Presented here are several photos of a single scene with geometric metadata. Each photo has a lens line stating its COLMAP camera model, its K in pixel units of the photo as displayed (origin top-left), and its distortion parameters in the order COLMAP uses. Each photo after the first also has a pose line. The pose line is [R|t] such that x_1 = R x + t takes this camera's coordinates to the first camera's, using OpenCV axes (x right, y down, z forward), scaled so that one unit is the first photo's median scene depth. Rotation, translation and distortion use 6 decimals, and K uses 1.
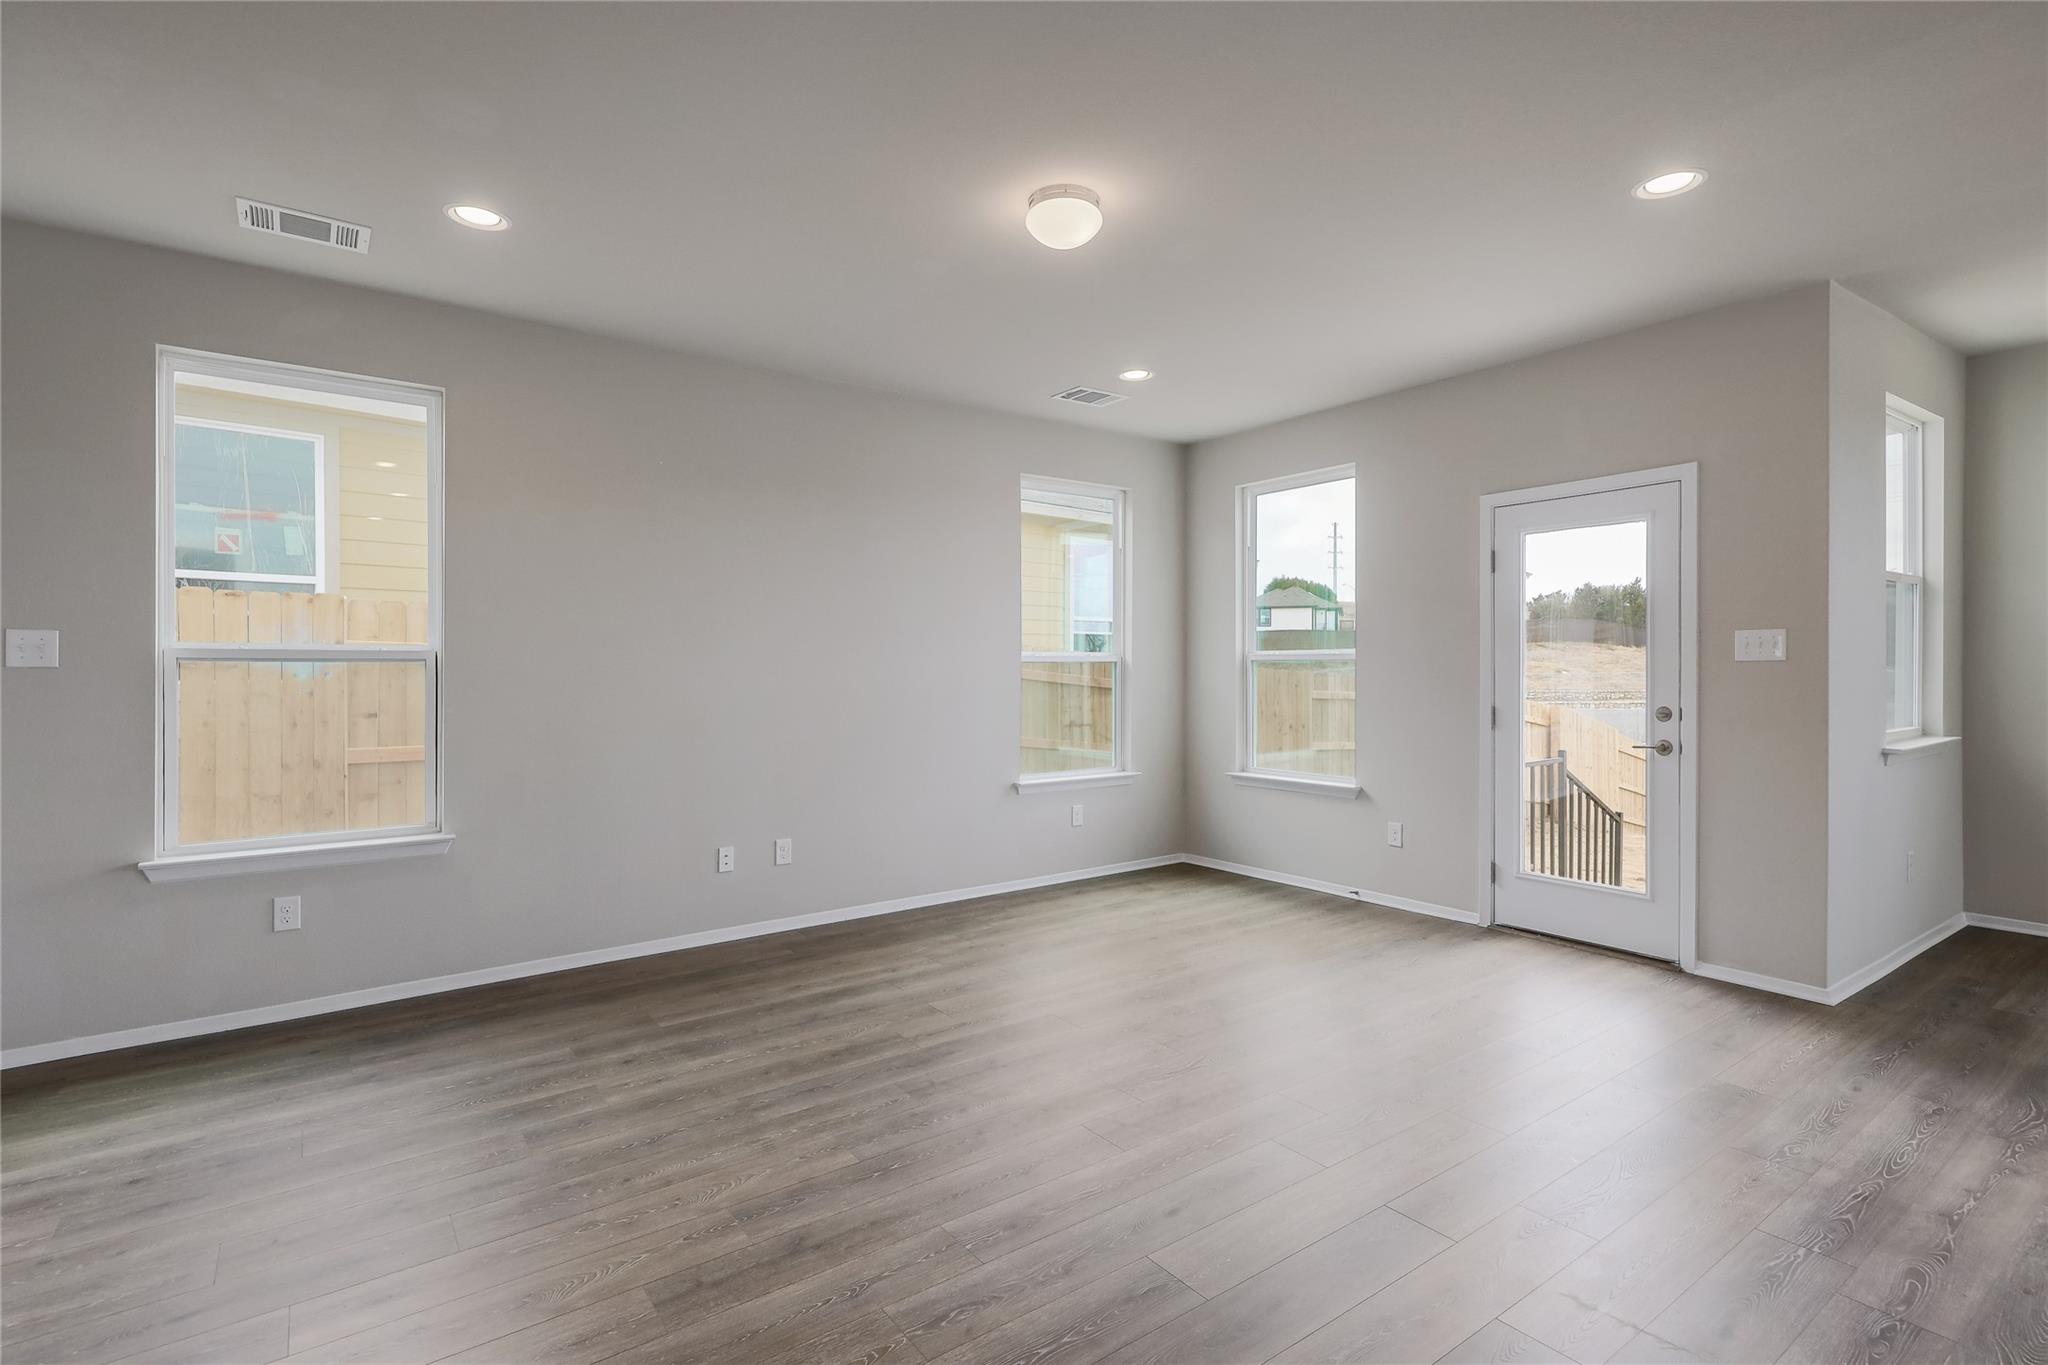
lens RADIAL K [[990.5, 0, 1035.4], [0, 990.5, 664.9], [0, 0, 1]] dist [0.010798, -0.003372]
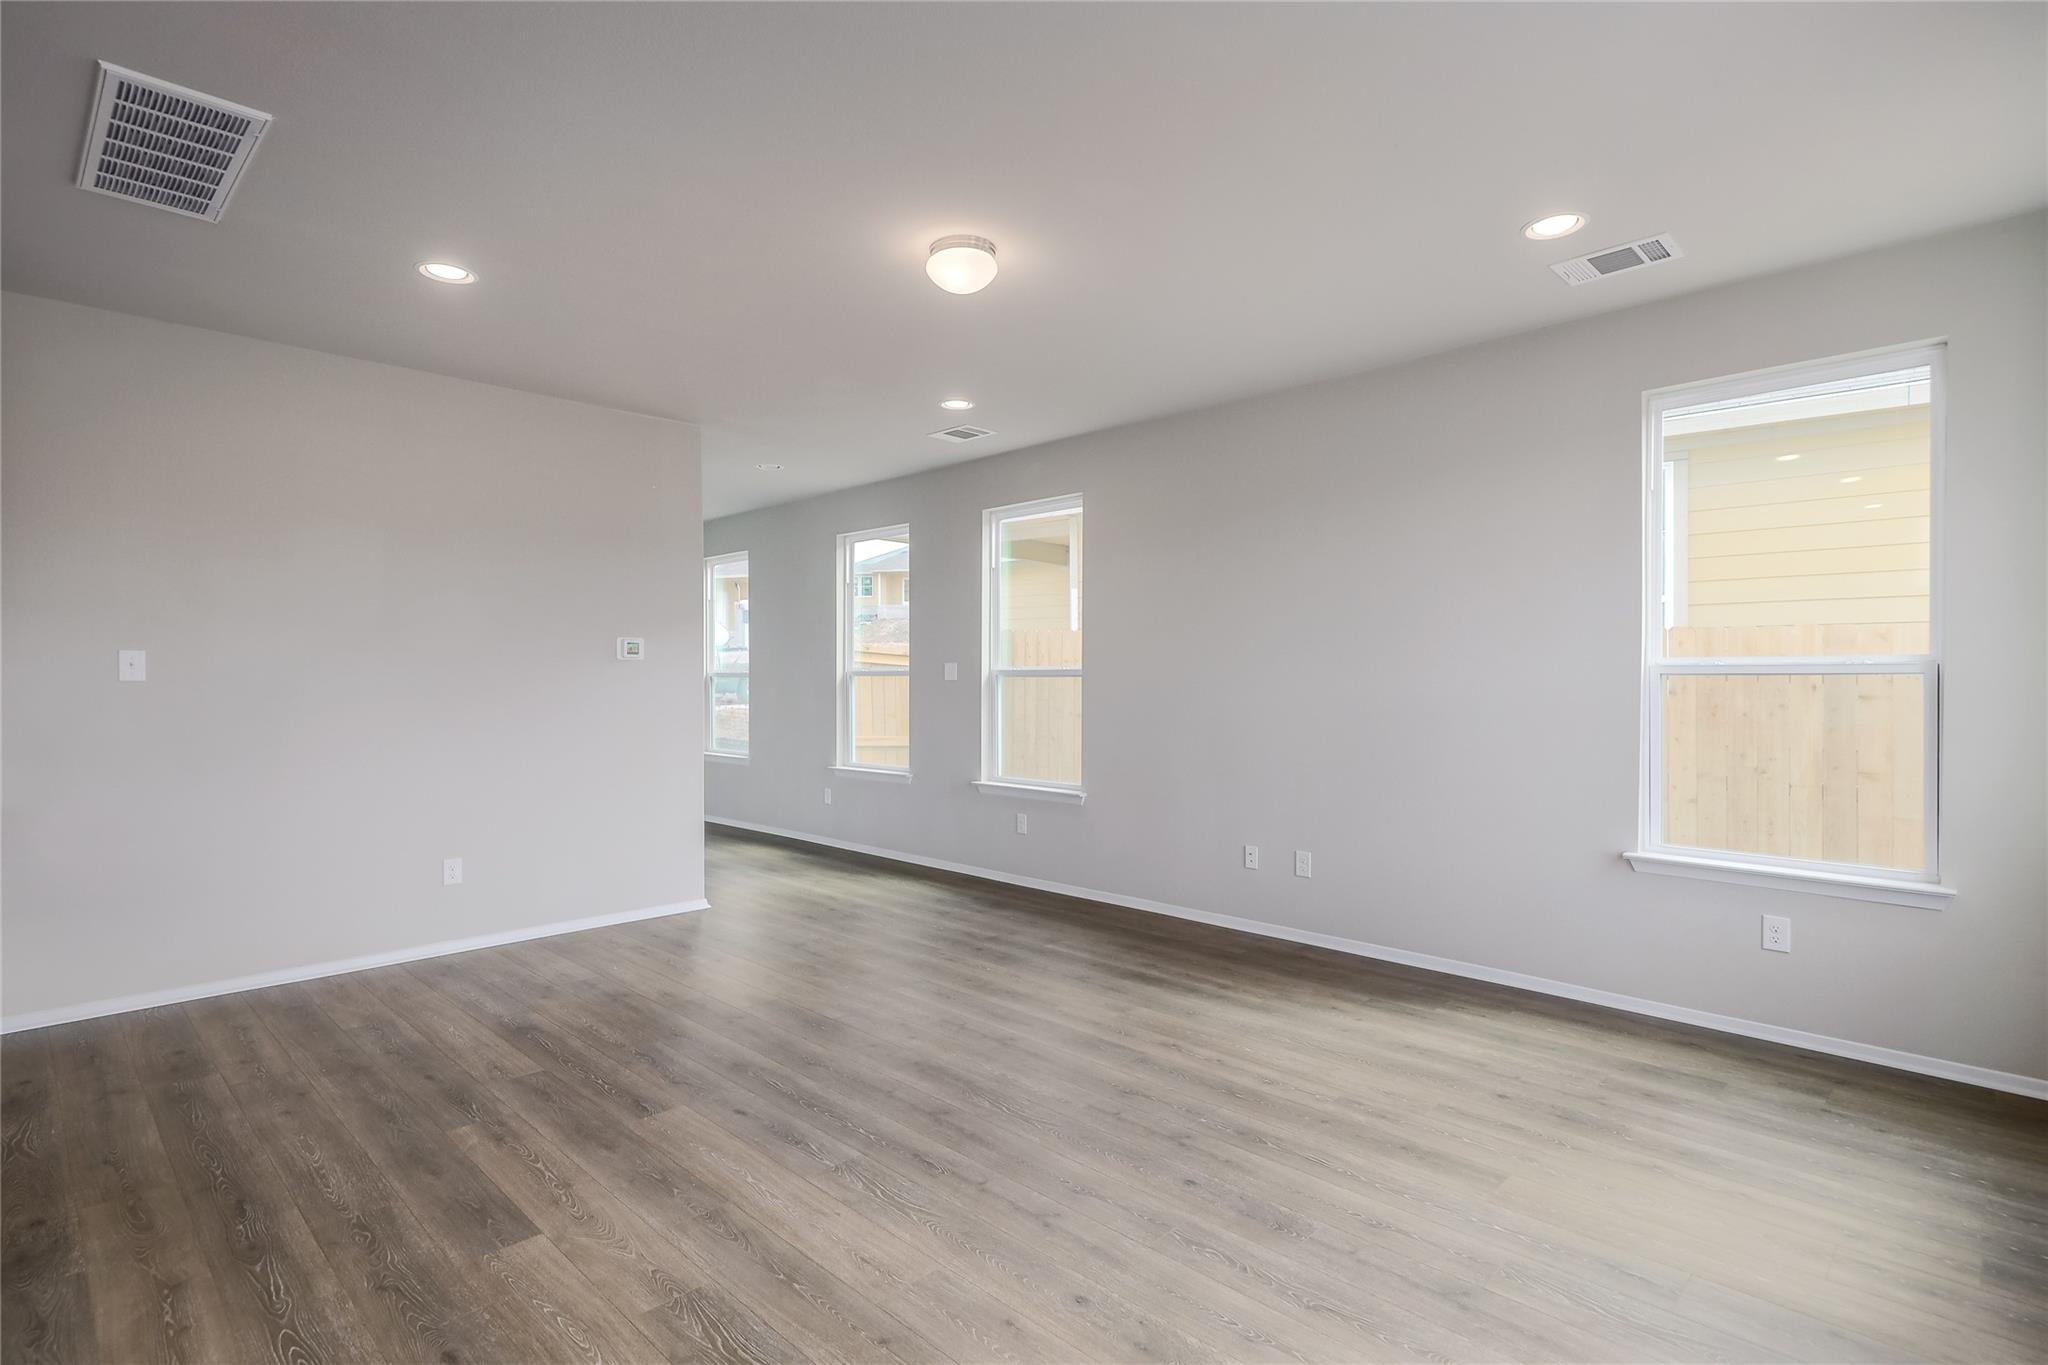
lens RADIAL K [[1011.0, 0, 1017.0], [0, 1011.0, 693.4], [0, 0, 1]] dist [0.019291, -0.004356]
pose [[0.151216, 0.023366, -0.988225, 0.940602], [-0.003742, 0.999727, 0.023065, -0.007221], [0.988494, 0.000210, 0.151262, 0.747729]]
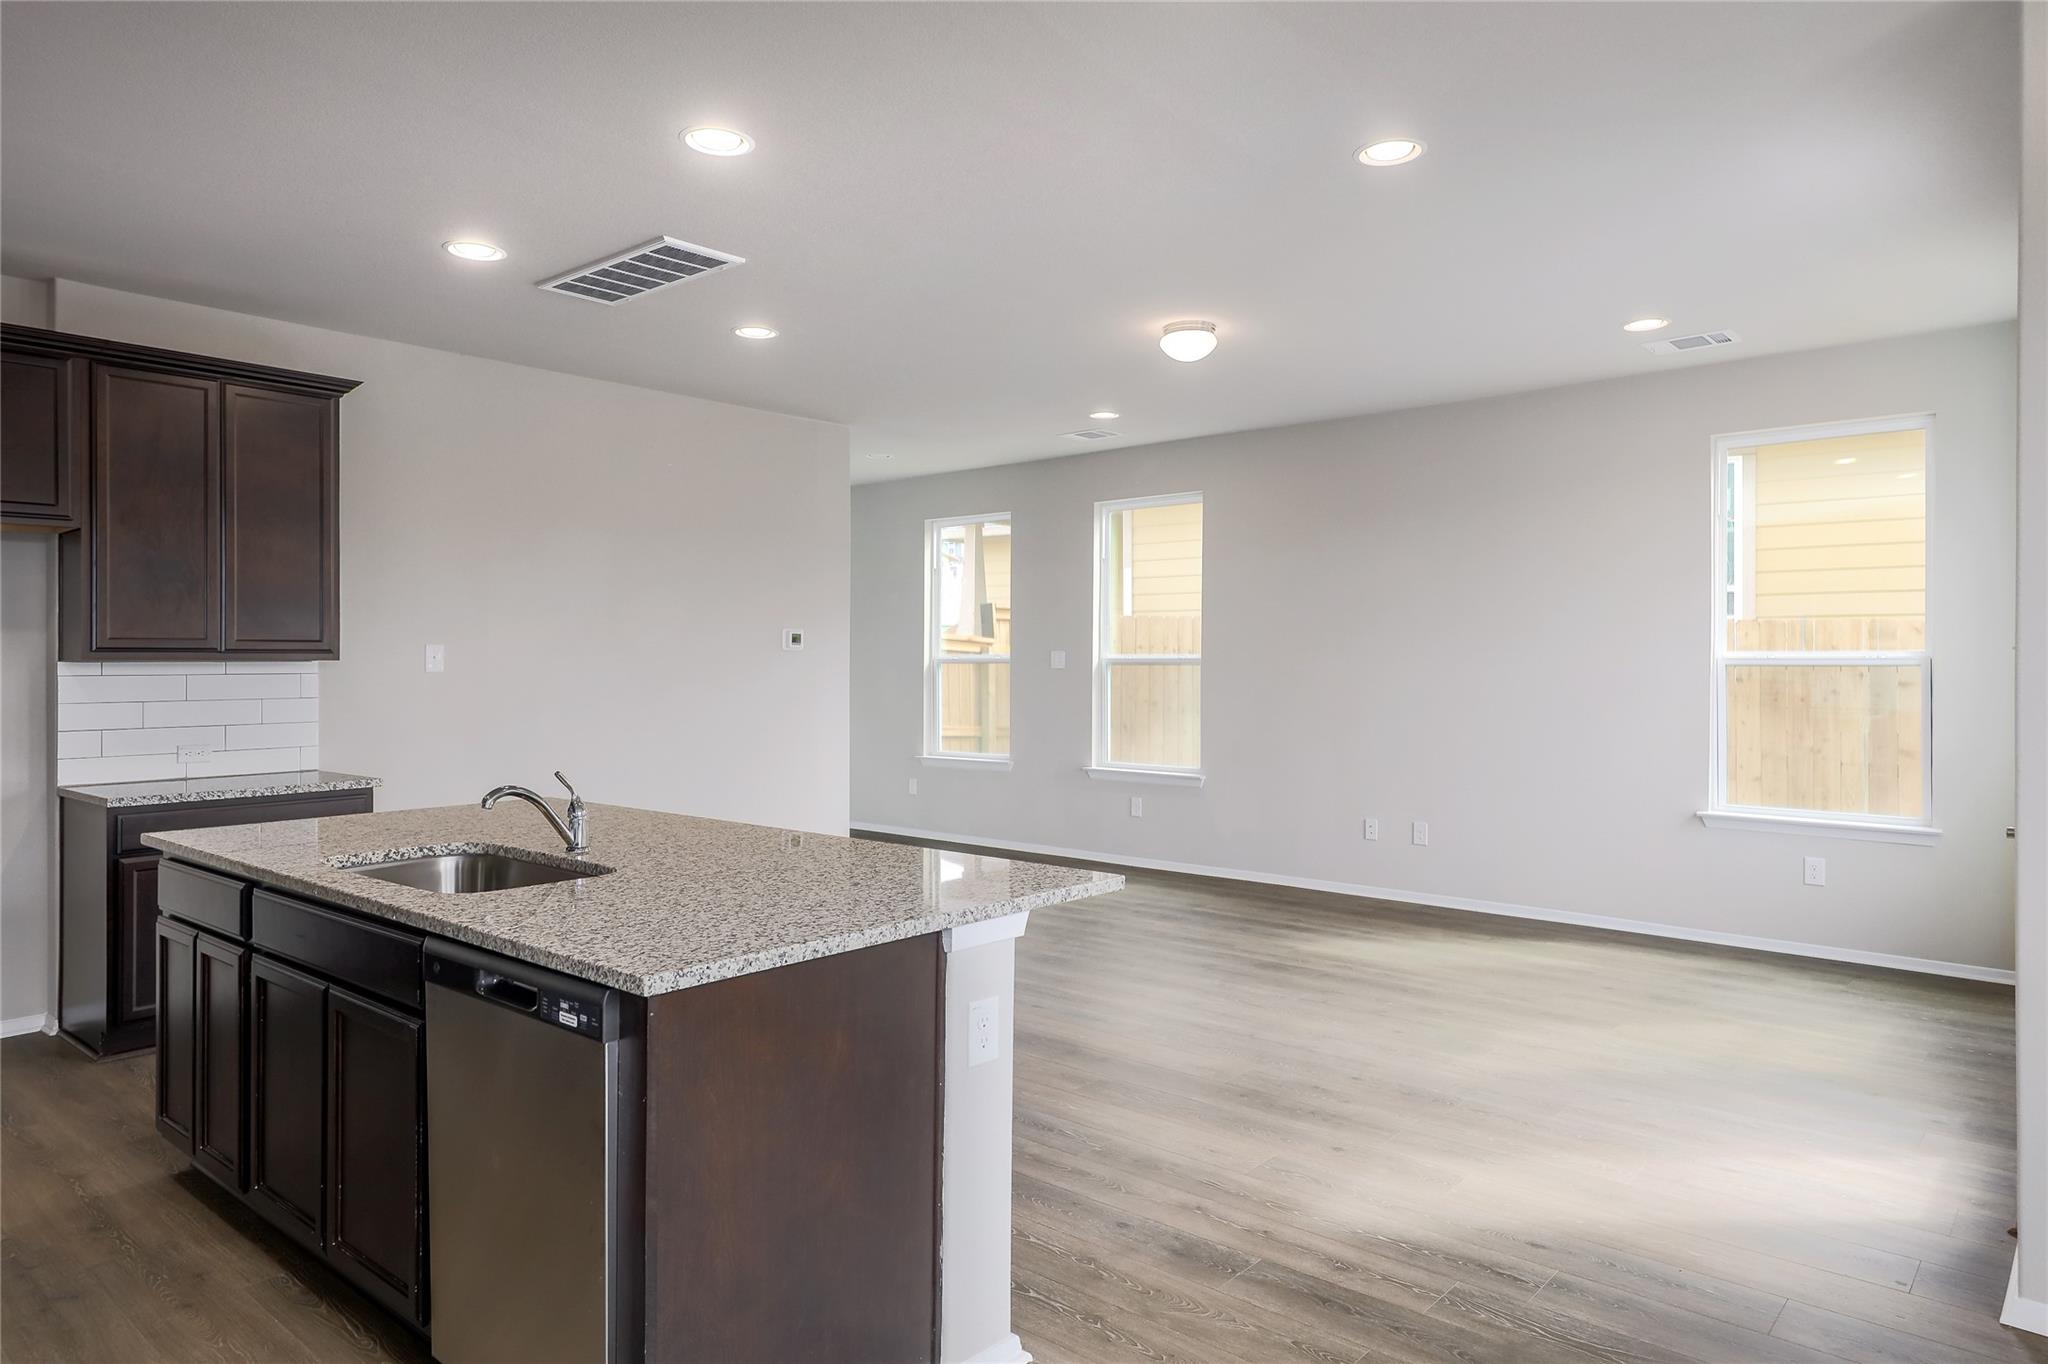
lens RADIAL K [[1287.8, 0, 1051.6], [0, 1287.8, 677.3], [0, 0, 1]] dist [0.042261, 0.000936]
pose [[0.228233, 0.020027, -0.973400, 1.418900], [-0.004238, 0.999799, 0.019577, -0.018293], [0.973597, -0.000343, 0.228272, 0.350902]]
